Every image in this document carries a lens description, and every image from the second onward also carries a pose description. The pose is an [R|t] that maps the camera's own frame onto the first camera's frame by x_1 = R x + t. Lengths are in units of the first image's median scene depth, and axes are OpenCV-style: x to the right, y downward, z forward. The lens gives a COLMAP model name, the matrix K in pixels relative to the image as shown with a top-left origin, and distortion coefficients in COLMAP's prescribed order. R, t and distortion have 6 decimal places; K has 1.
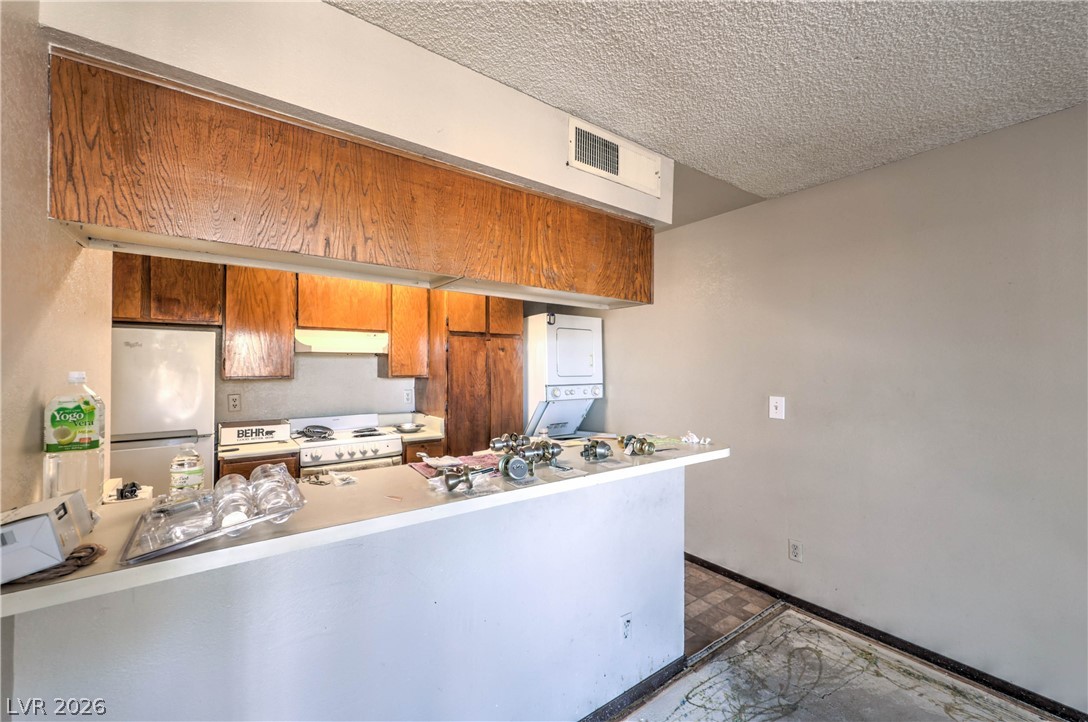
lens RADIAL K [[449.0, 0, 546.2], [0, 449.0, 366.4], [0, 0, 1]] dist [0.004473, 0.000950]
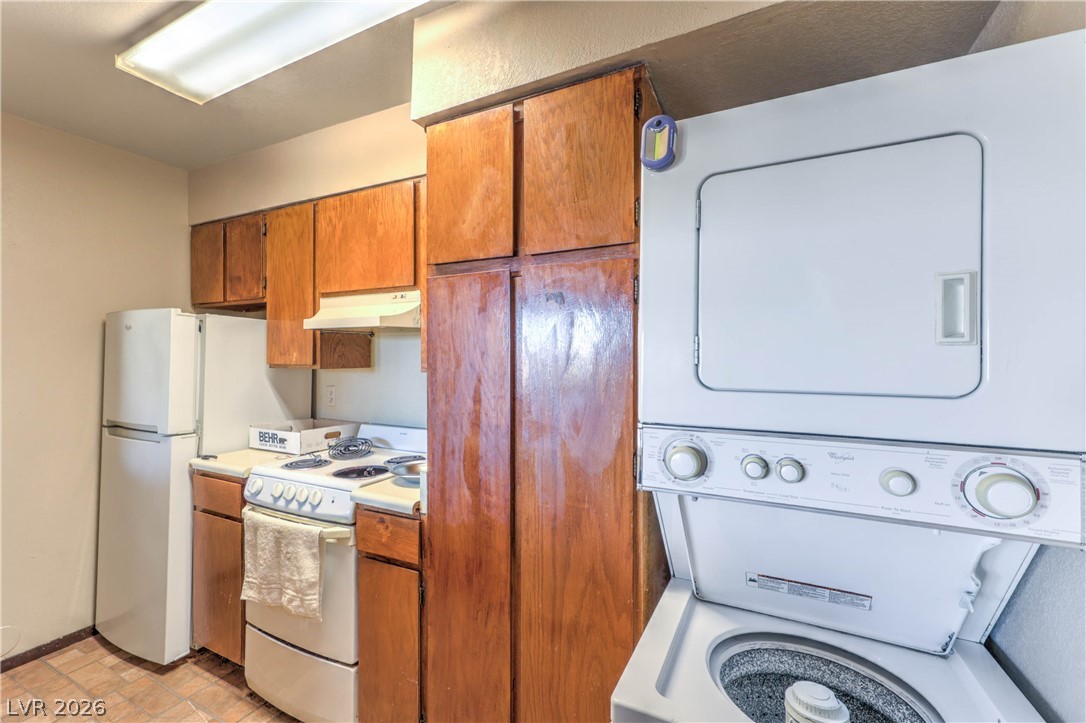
lens RADIAL K [[448.2, 0, 547.6], [0, 448.2, 360.9], [0, 0, 1]] dist [0.004473, 0.000950]
pose [[0.453005, 0.010748, -0.891443, 0.244142], [0.001246, 0.999919, 0.012689, 0.006876], [0.891507, -0.006859, 0.452954, 1.061663]]
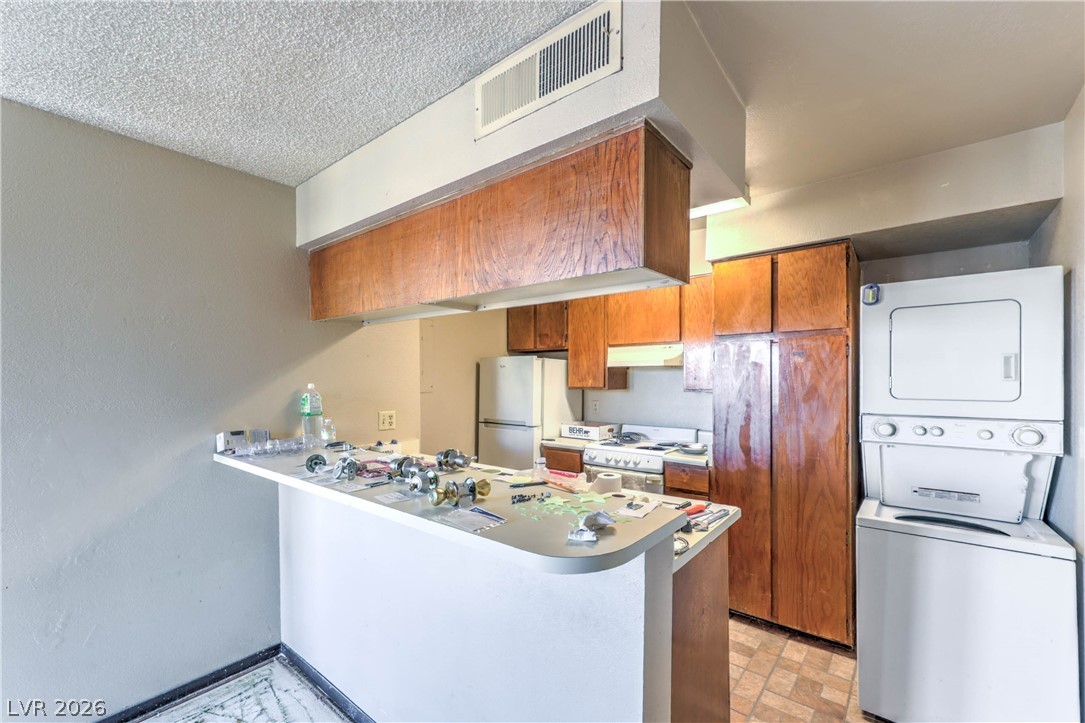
lens RADIAL K [[447.8, 0, 549.1], [0, 447.8, 381.0], [0, 0, 1]] dist [0.004473, 0.000950]
pose [[0.251963, 0.007101, -0.967711, 0.570286], [0.003495, 0.999960, 0.008248, -0.006159], [0.967731, -0.005460, 0.251928, 0.590003]]
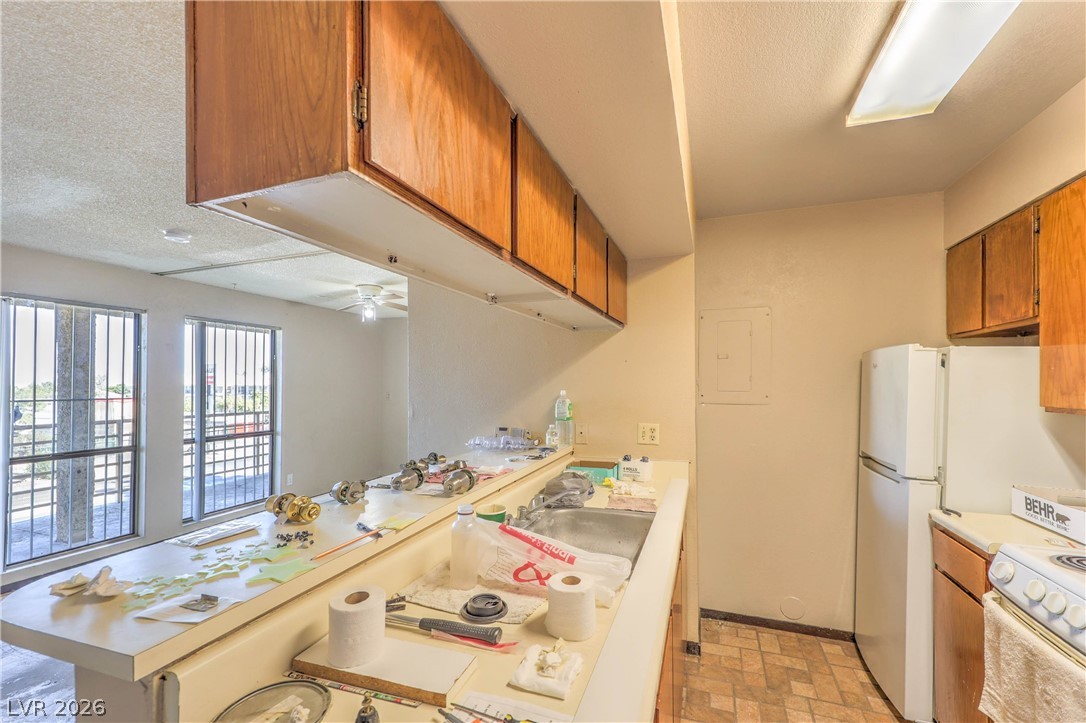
lens RADIAL K [[448.2, 0, 557.3], [0, 448.2, 379.9], [0, 0, 1]] dist [0.004473, 0.000950]
pose [[-0.826837, -0.003152, -0.562432, 0.159770], [0.002369, 0.999956, -0.009085, -0.009092], [0.562436, -0.008844, -0.826793, 1.111454]]
